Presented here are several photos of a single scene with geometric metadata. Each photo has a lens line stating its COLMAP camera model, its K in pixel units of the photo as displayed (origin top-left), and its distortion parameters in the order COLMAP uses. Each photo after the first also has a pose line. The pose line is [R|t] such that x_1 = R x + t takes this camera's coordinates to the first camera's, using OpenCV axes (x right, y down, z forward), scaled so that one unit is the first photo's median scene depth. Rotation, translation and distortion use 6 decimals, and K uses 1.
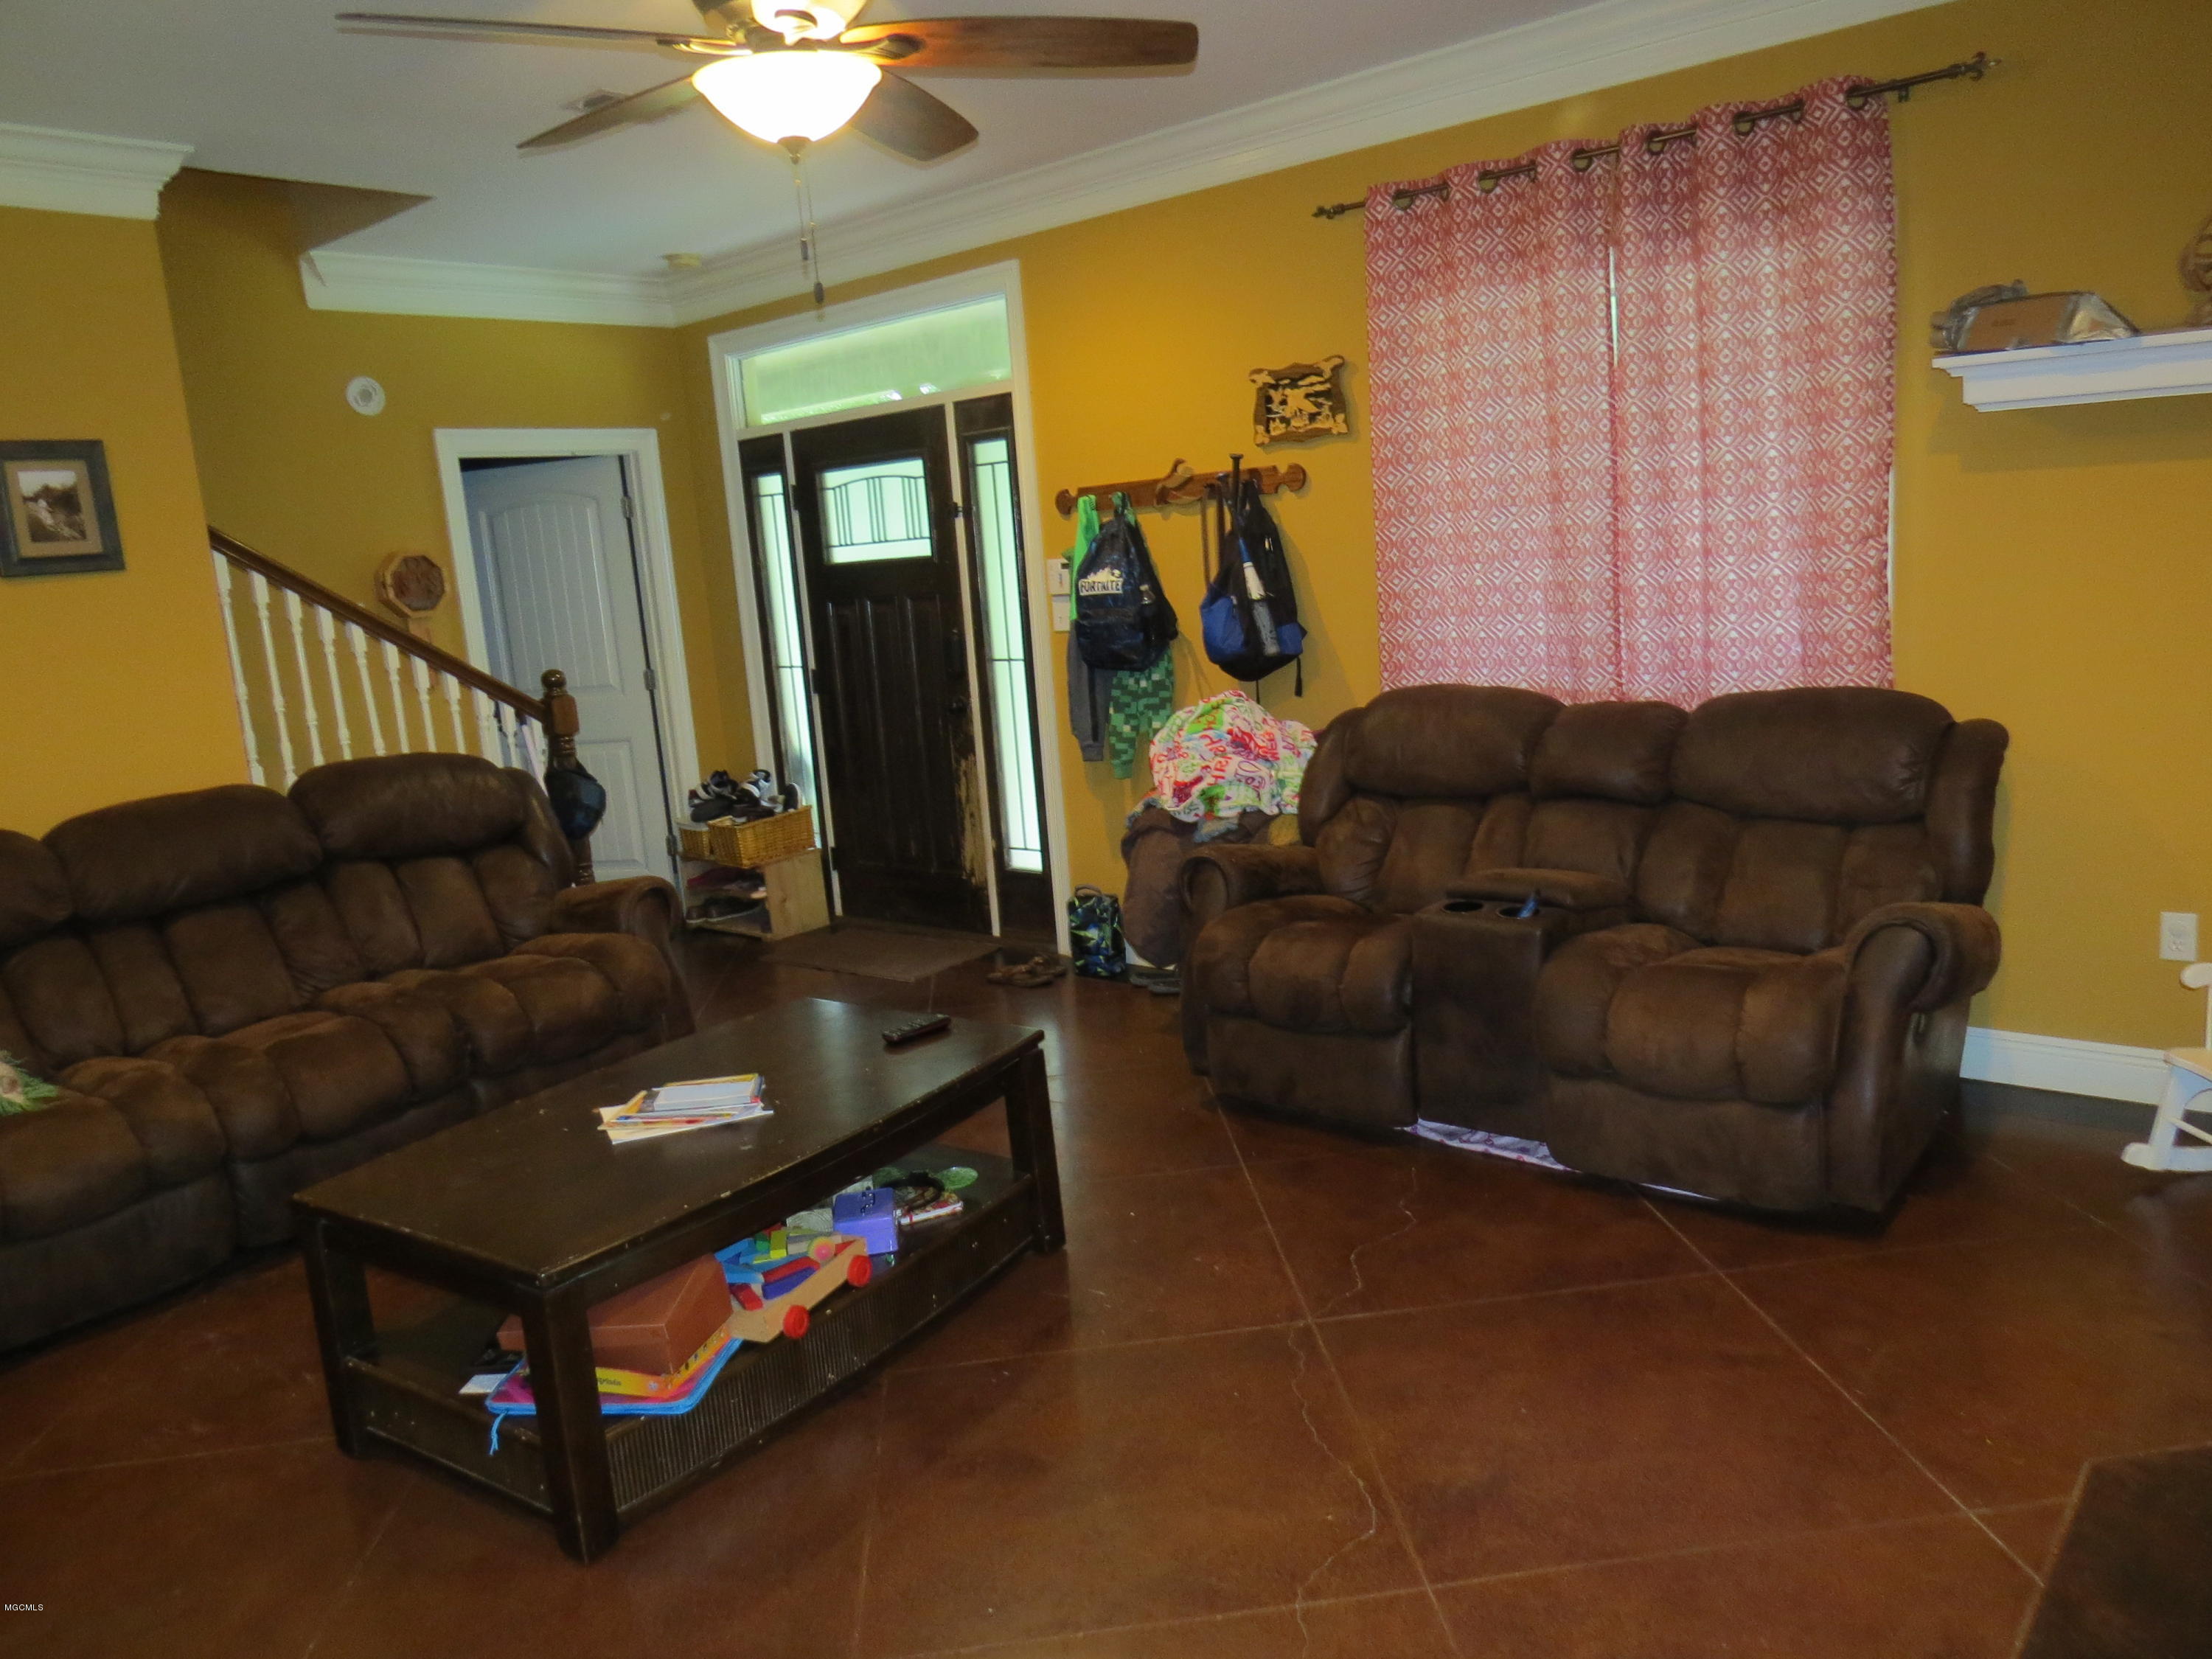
lens RADIAL K [[1585.4, 0, 1097.3], [0, 1585.4, 821.8], [0, 0, 1]] dist [-0.019136, 0.006054]
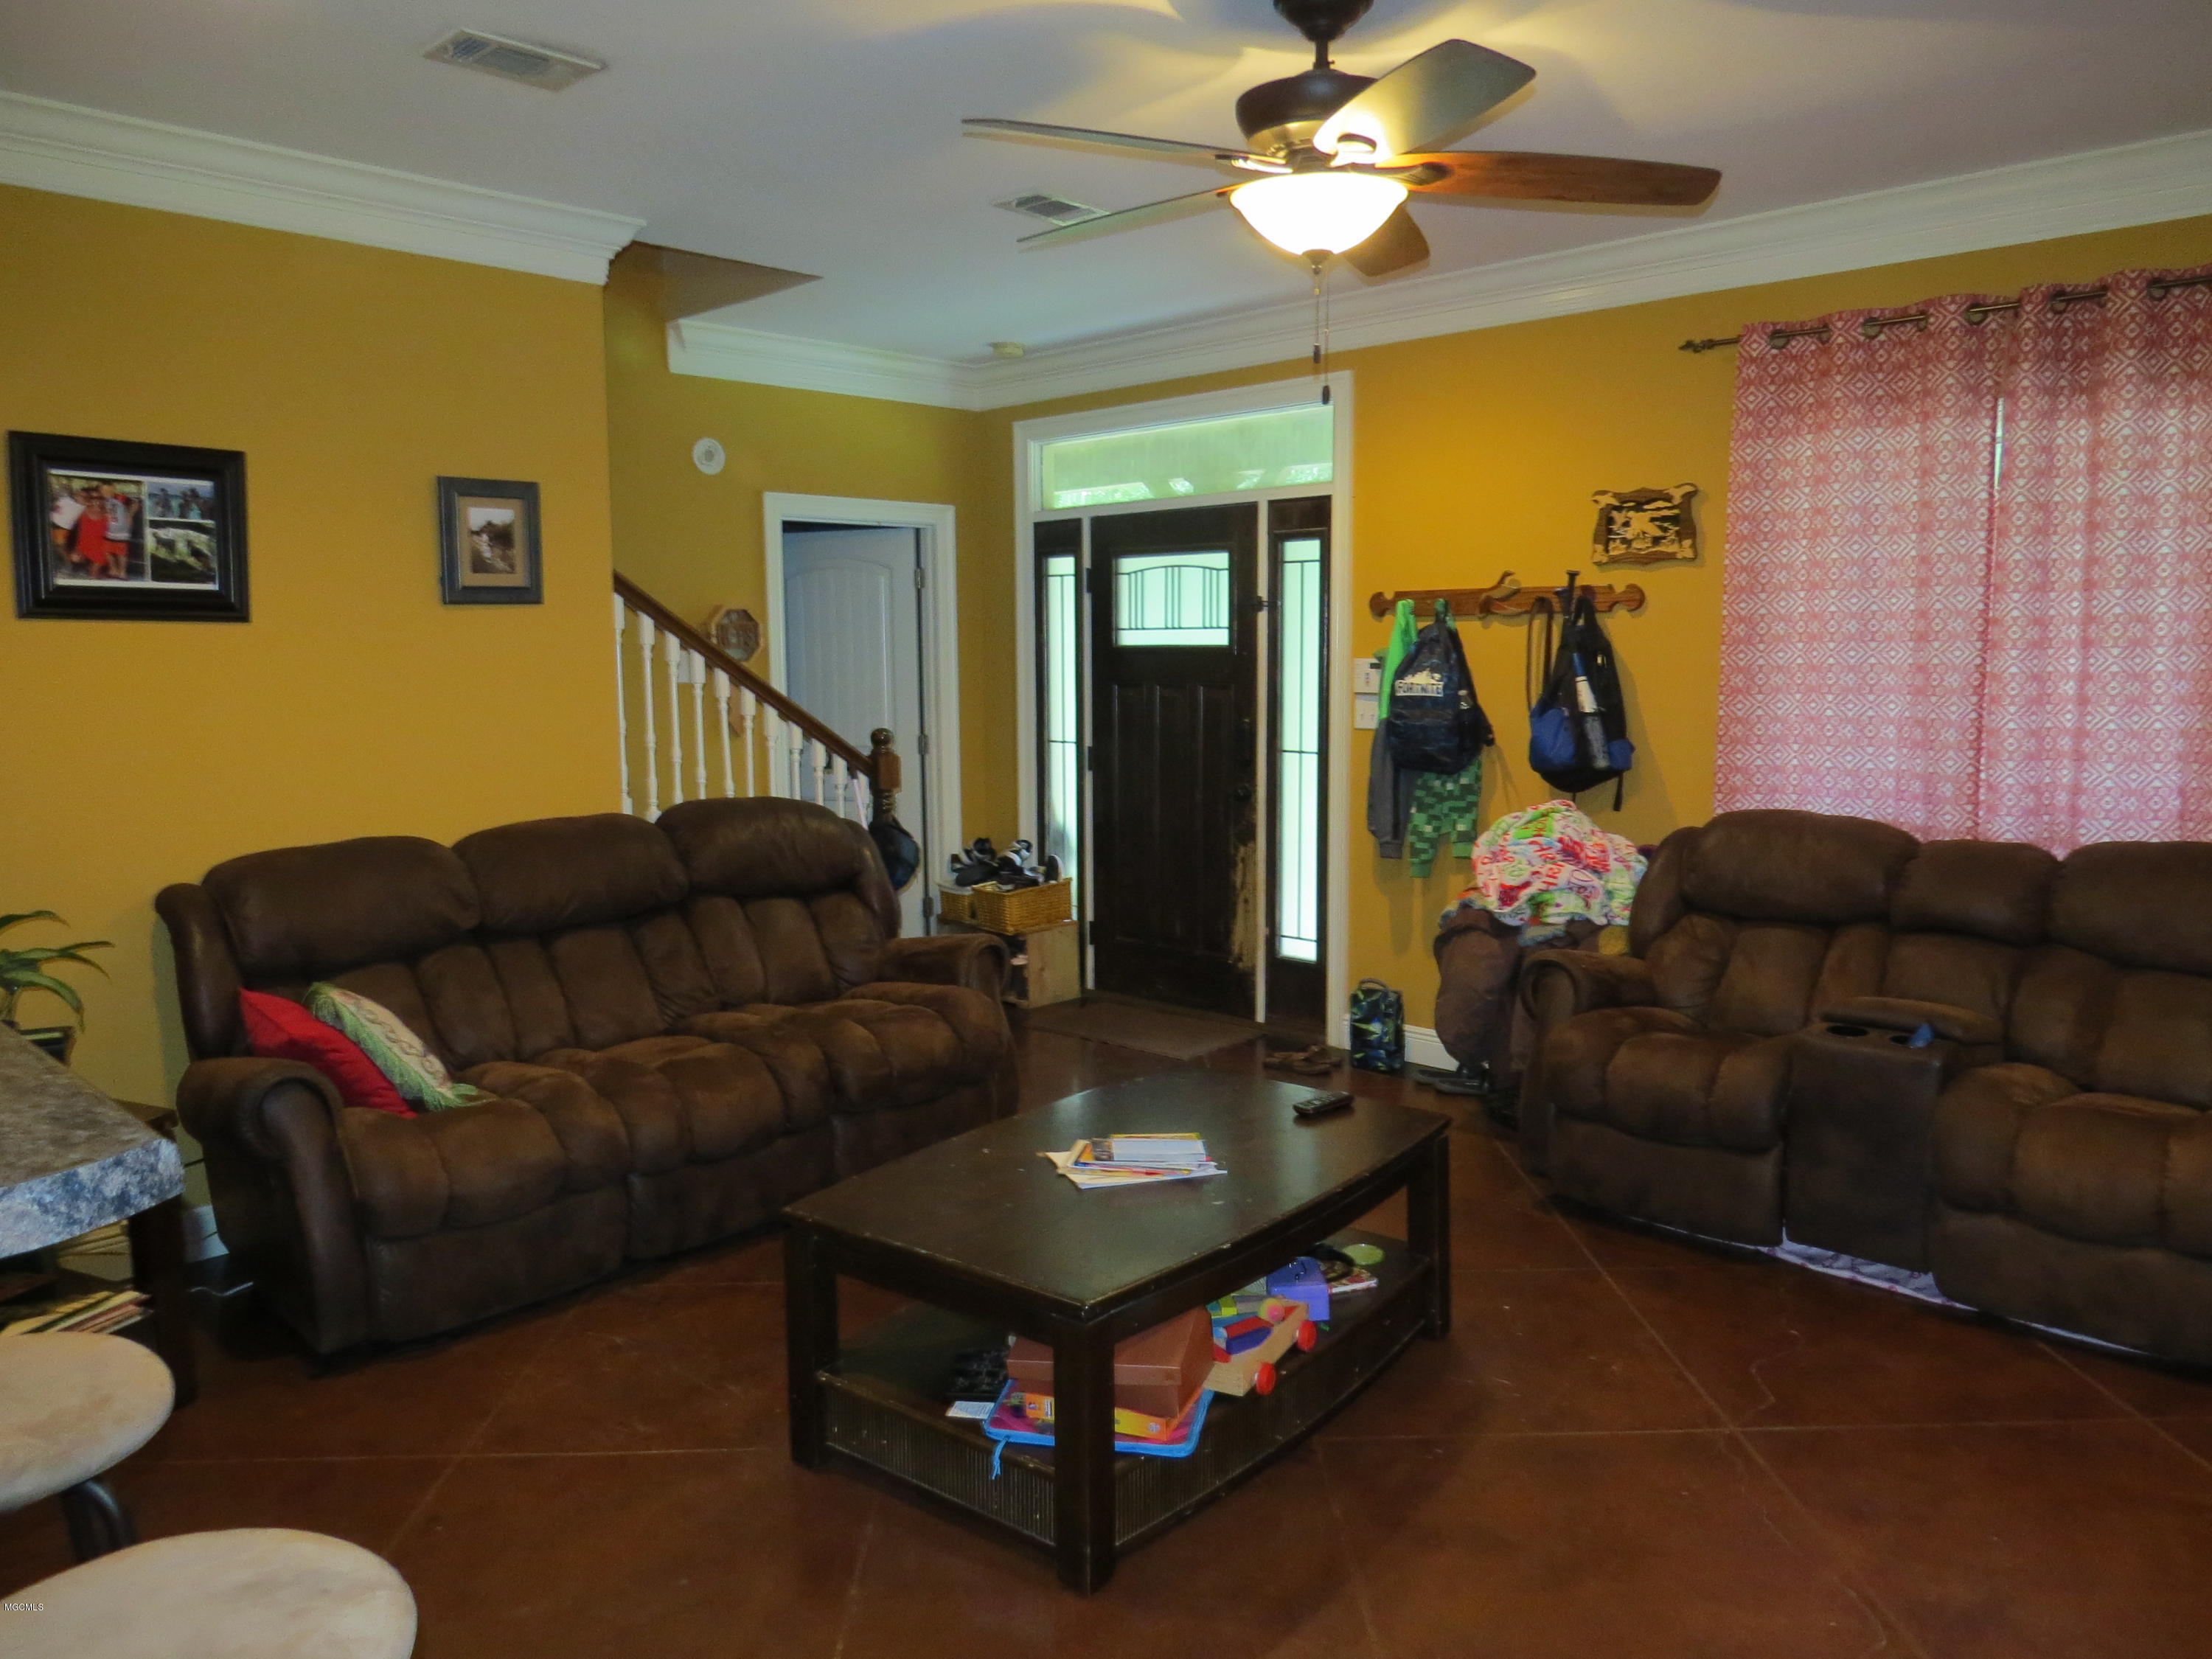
lens RADIAL K [[1585.4, 0, 1090.8], [0, 1585.4, 820.5], [0, 0, 1]] dist [-0.019136, 0.006054]
pose [[0.995074, 0.079686, -0.058980, -0.162183], [-0.083050, 0.994916, -0.056966, 0.014206], [0.054141, 0.061584, 0.996632, -0.030358]]
